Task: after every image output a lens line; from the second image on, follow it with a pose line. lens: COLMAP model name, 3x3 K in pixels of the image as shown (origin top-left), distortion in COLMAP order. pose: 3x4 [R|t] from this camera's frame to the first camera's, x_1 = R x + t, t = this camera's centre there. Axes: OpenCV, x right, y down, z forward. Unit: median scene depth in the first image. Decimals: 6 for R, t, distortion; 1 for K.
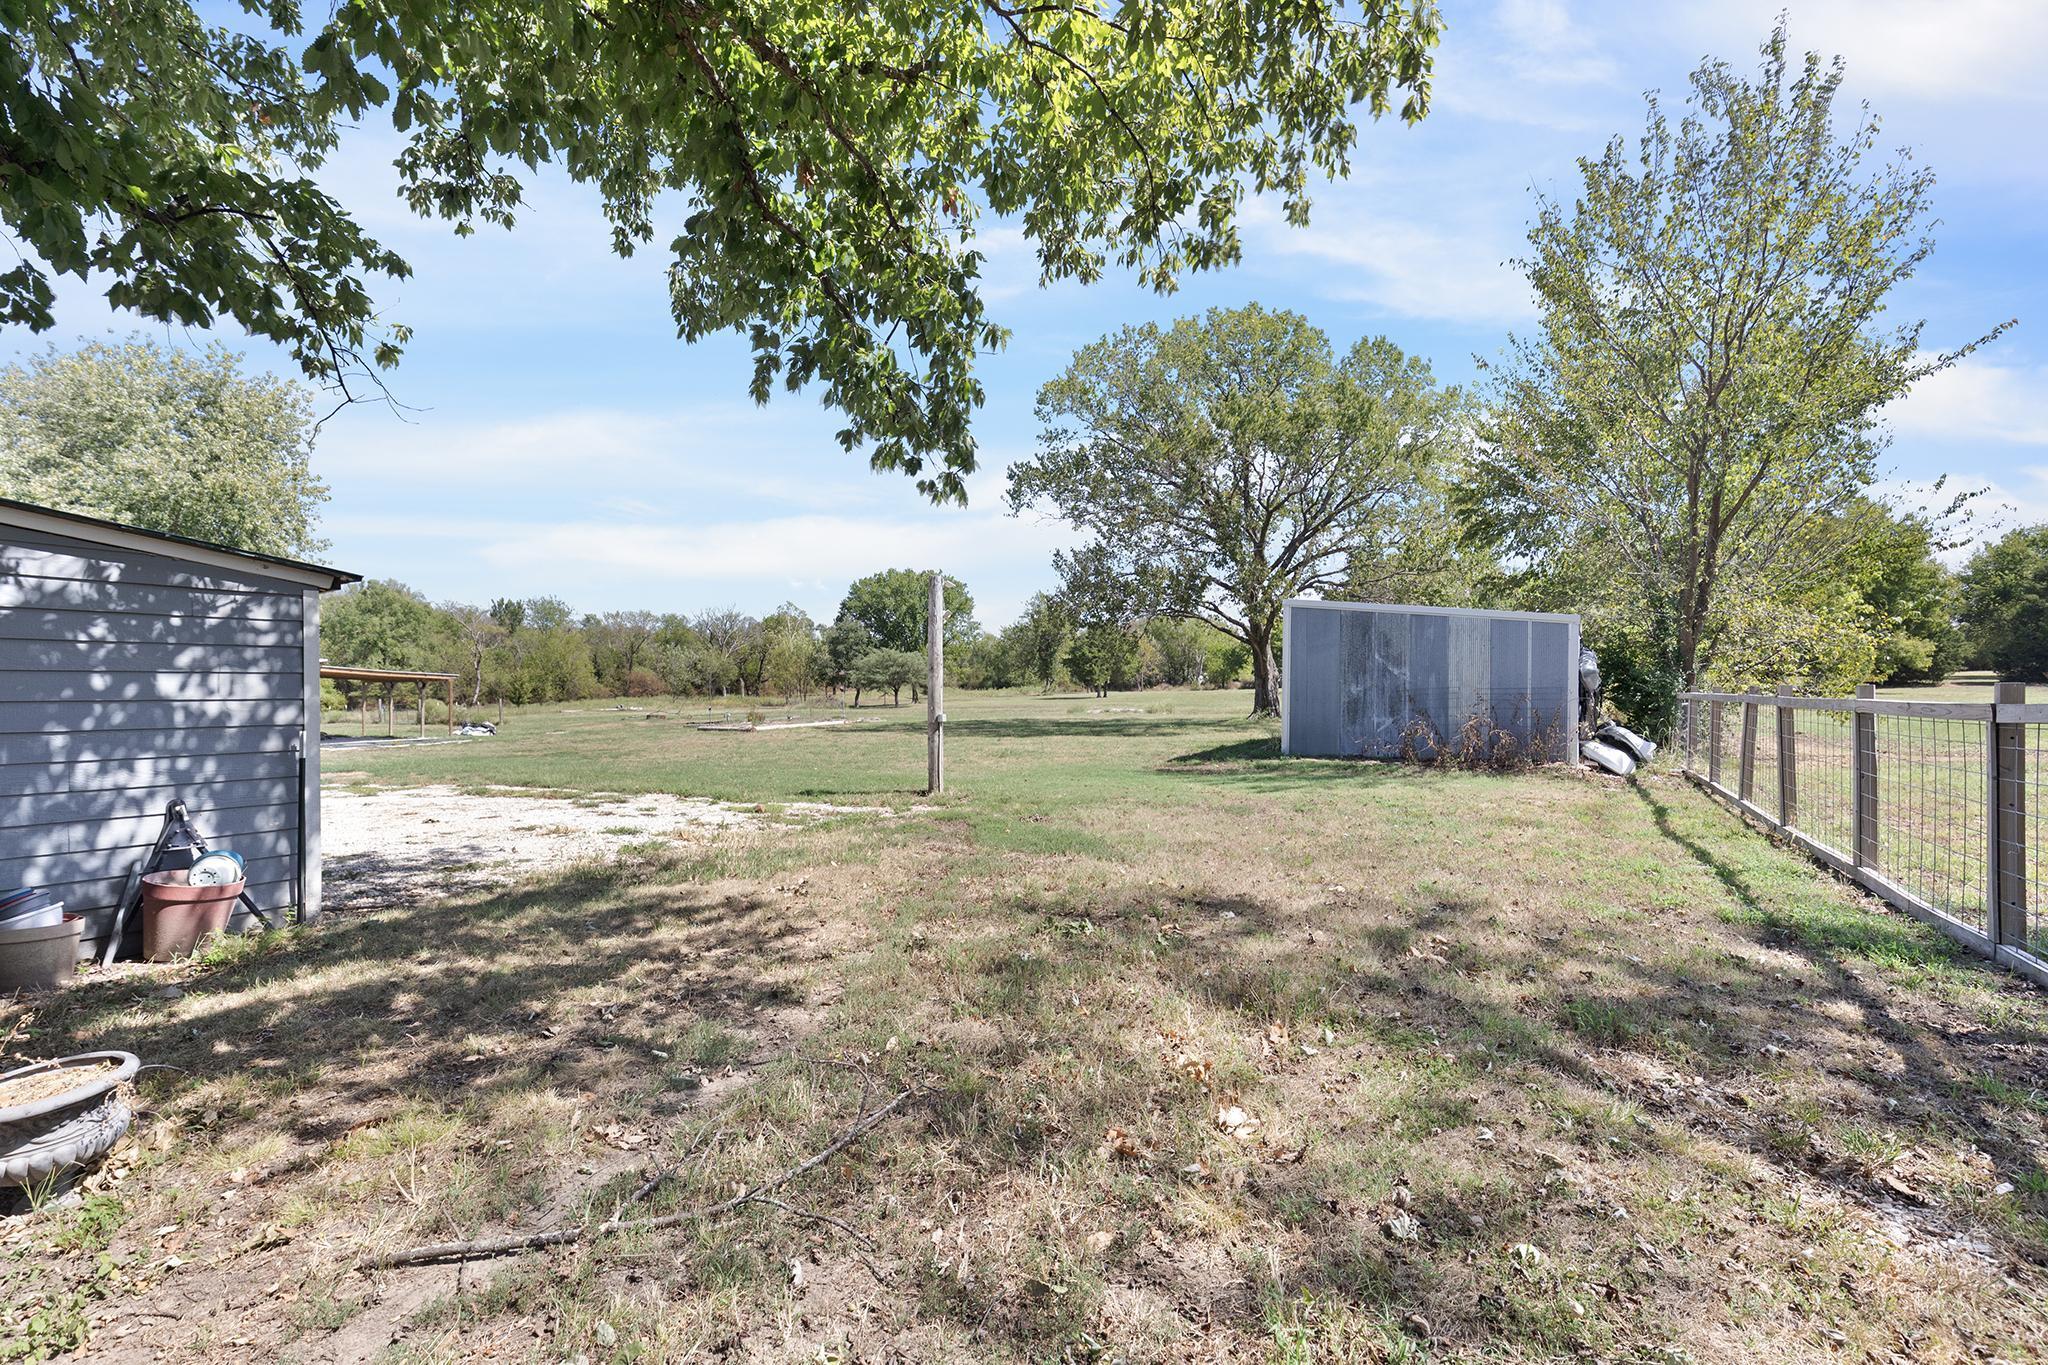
lens RADIAL K [[919.1, 0, 1025.5], [0, 919.1, 689.2], [0, 0, 1]] dist [0.005563, -0.000709]
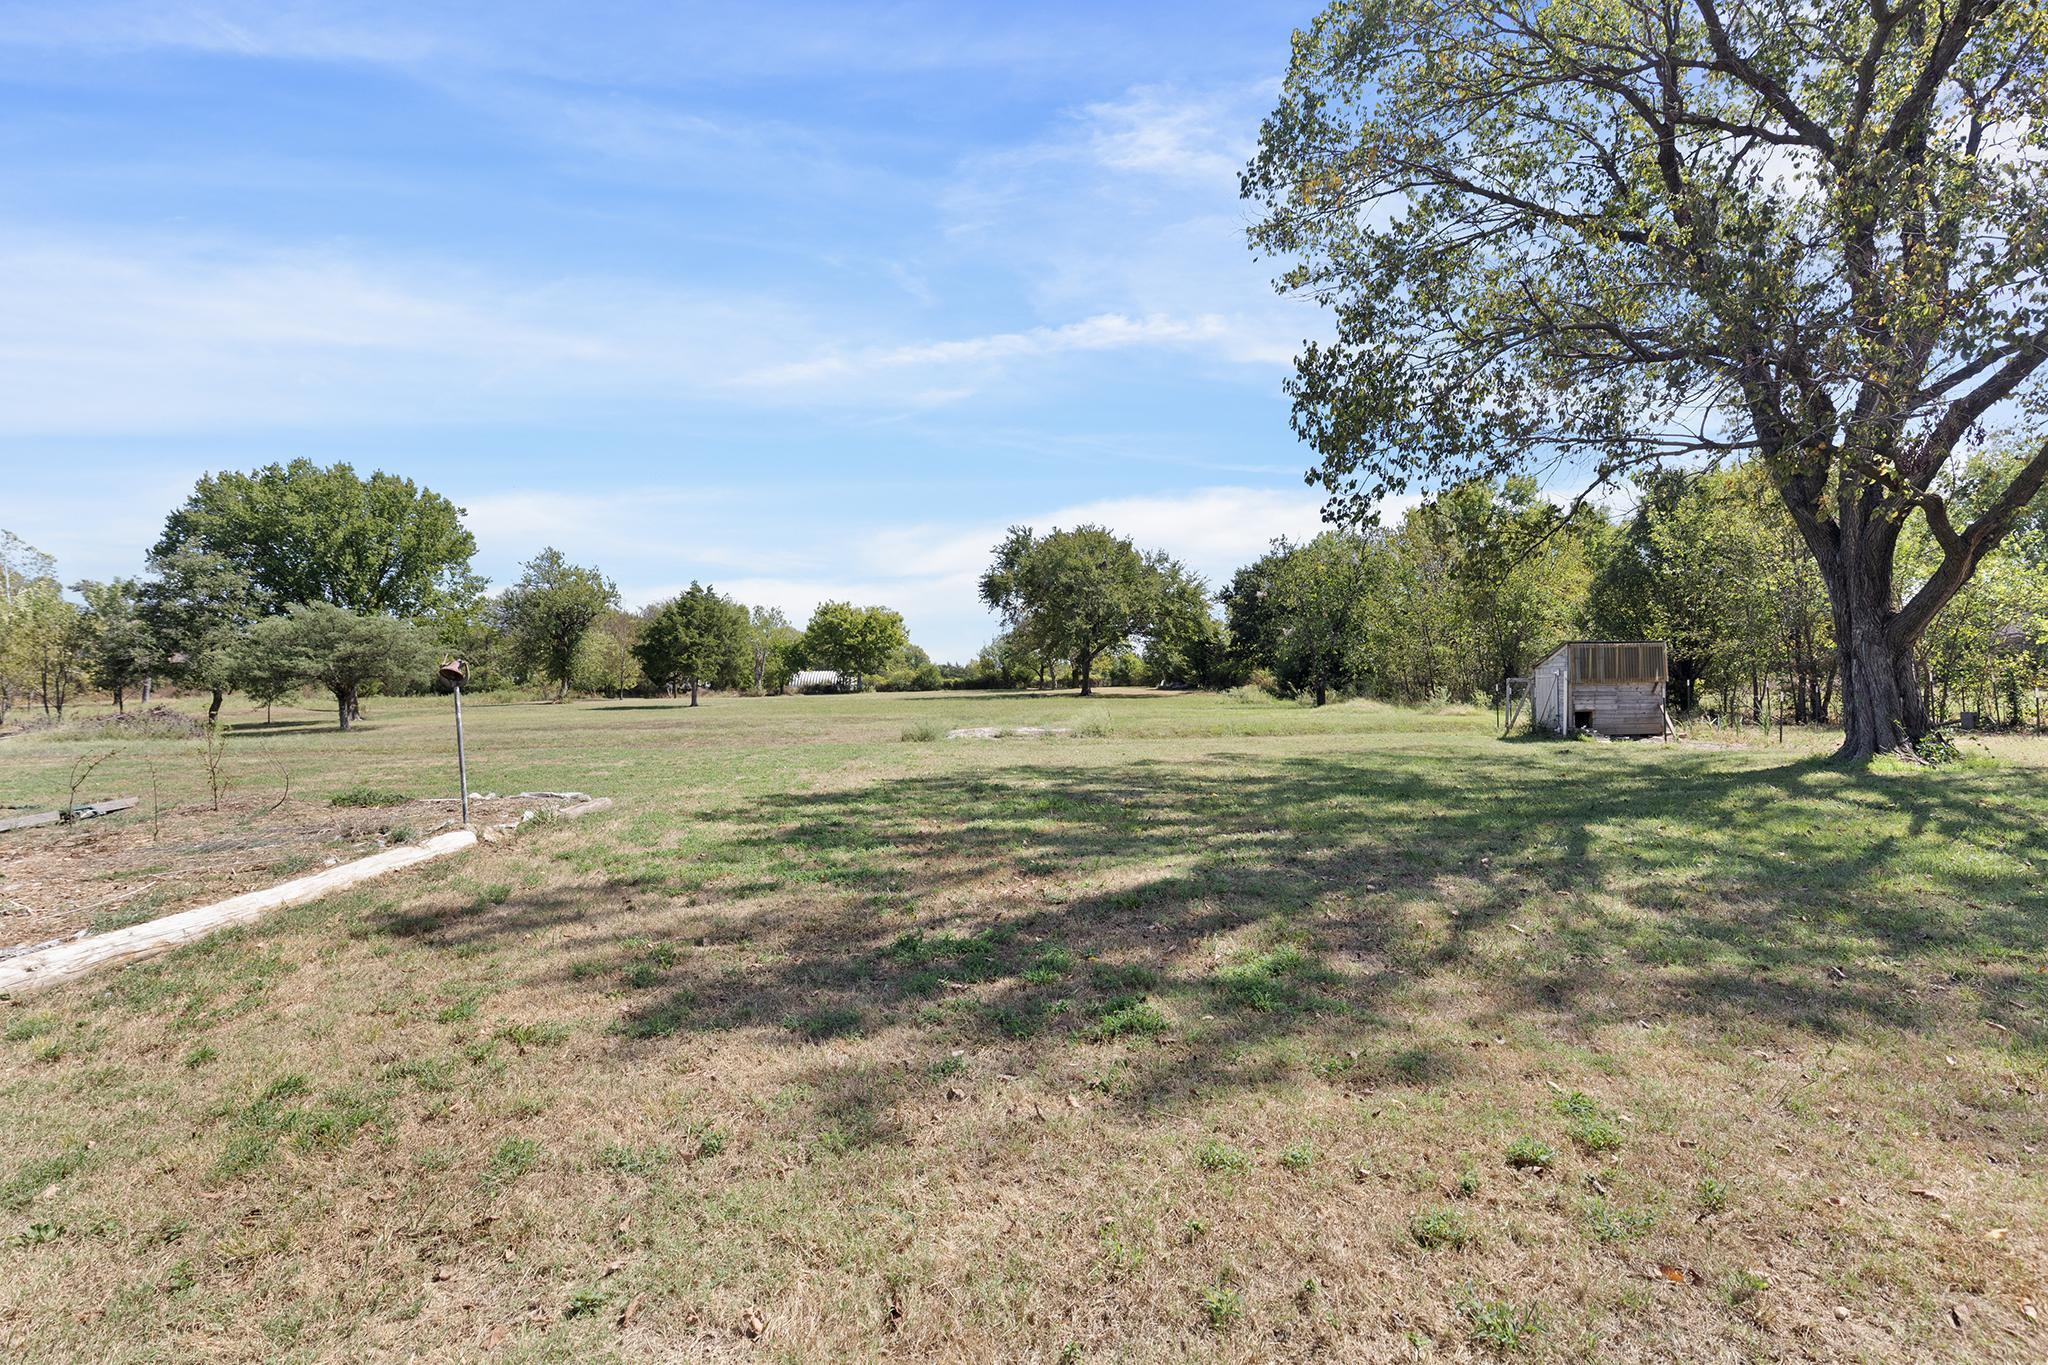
lens RADIAL K [[919.1, 0, 1012.4], [0, 919.1, 698.1], [0, 0, 1]] dist [0.005563, -0.000709]
pose [[0.836872, 0.001364, 0.547397, -0.094332], [-0.001116, 0.999999, -0.000786, 0.003056], [-0.547397, 0.000047, 0.836873, 0.343878]]
